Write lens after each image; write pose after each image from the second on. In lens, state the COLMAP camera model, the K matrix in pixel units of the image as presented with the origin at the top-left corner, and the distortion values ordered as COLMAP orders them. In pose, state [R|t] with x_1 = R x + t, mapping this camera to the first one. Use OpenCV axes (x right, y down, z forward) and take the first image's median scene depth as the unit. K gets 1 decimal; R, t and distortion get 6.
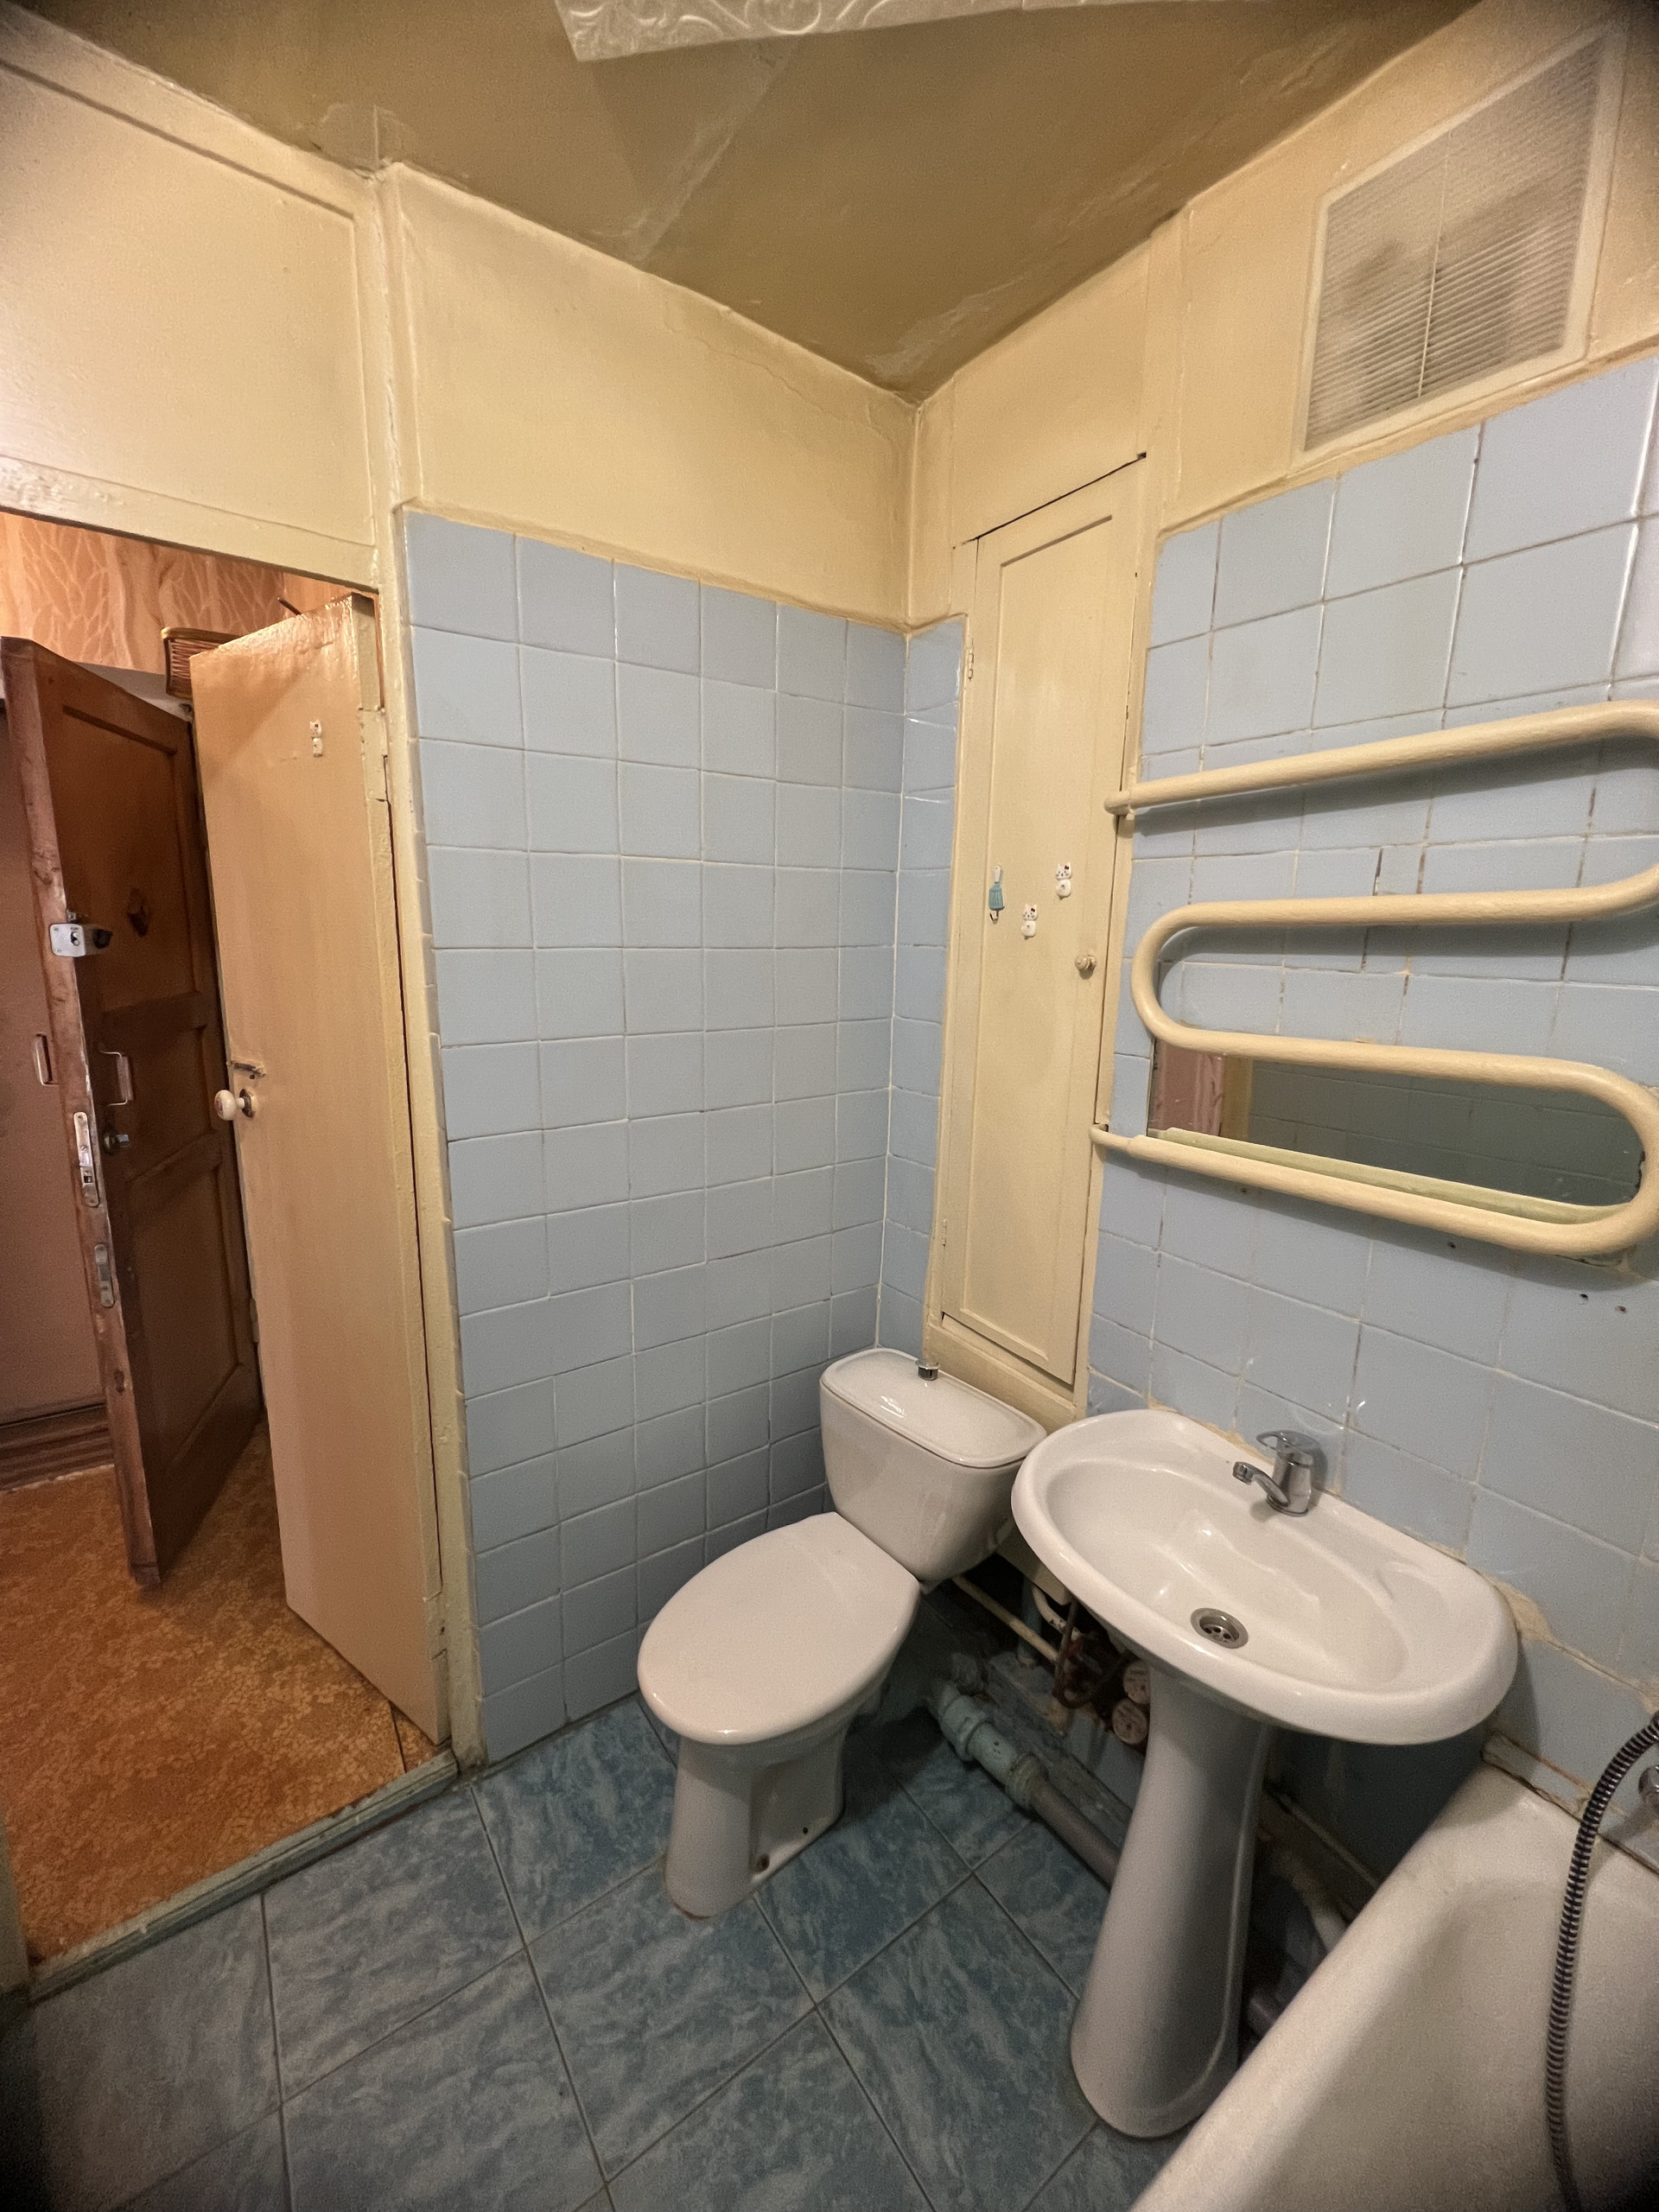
lens RADIAL K [[888.4, 0, 840.5], [0, 888.4, 1096.7], [0, 0, 1]] dist [0.000433, 0.000649]
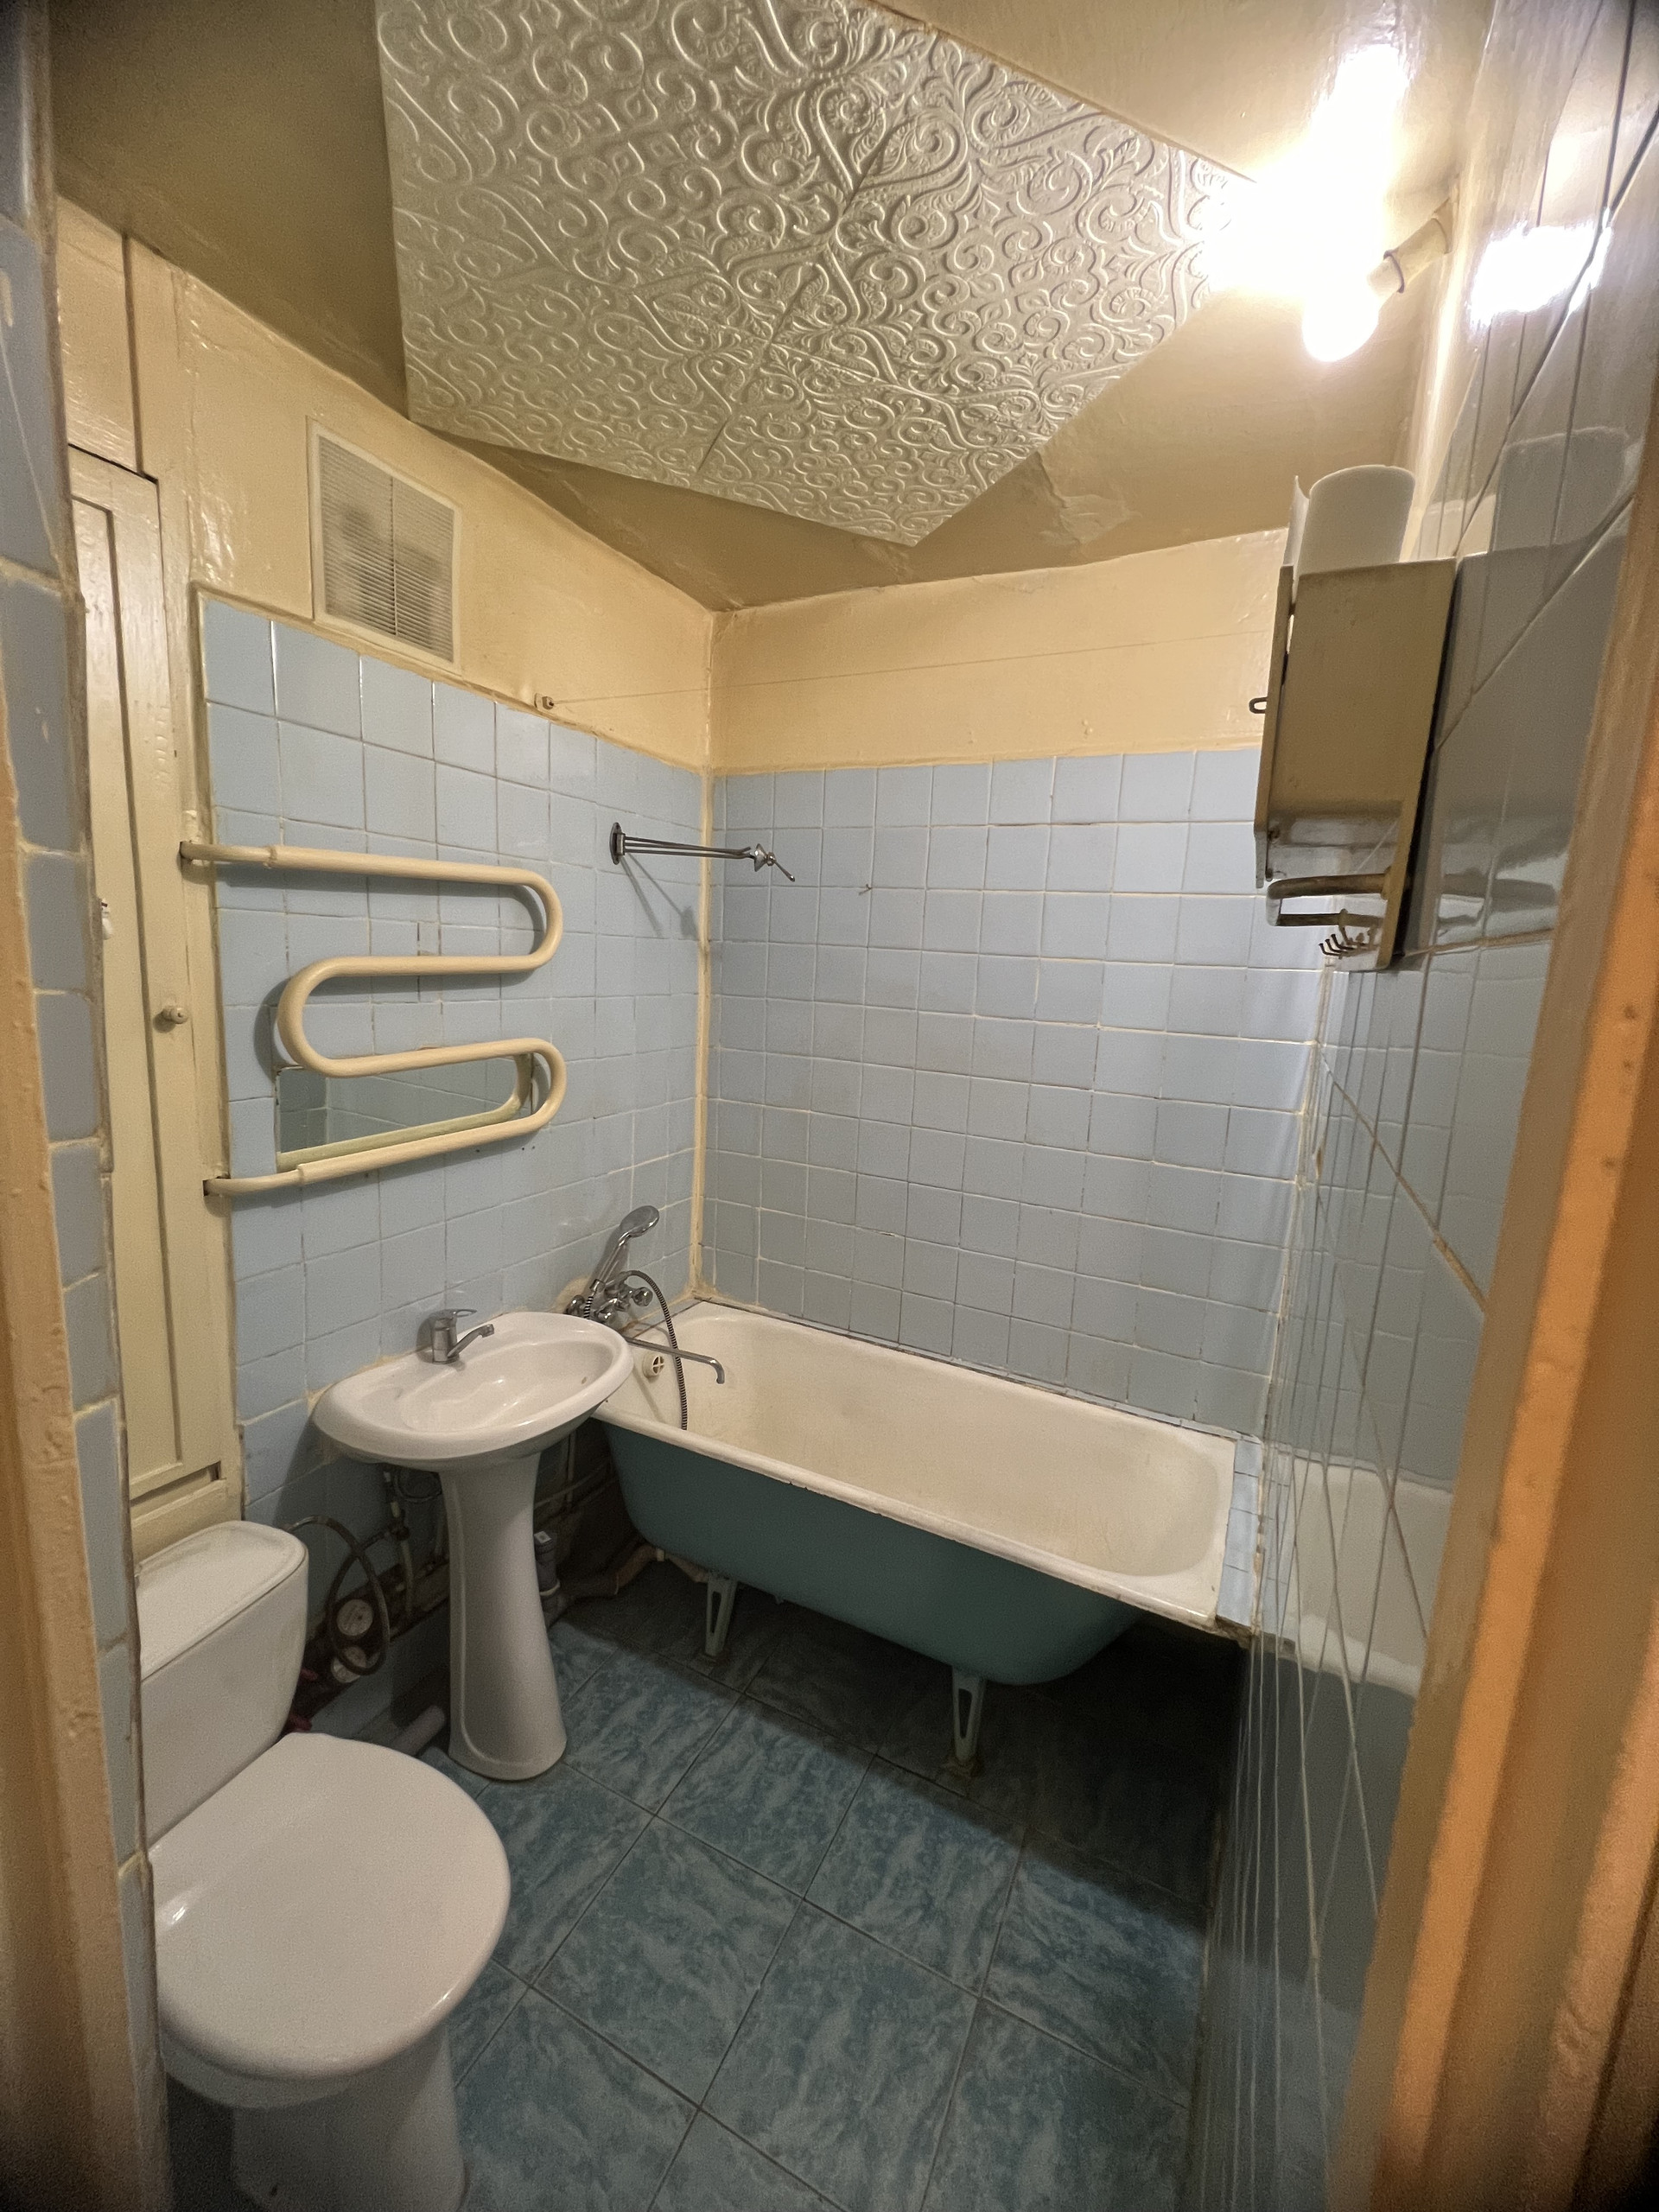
lens RADIAL K [[888.4, 0, 832.2], [0, 888.4, 1096.9], [0, 0, 1]] dist [0.000433, 0.000649]
pose [[-0.470829, -0.185858, 0.862425, -1.110484], [0.102123, 0.959504, 0.262531, -0.317049], [-0.876294, 0.211681, -0.432782, 1.087405]]
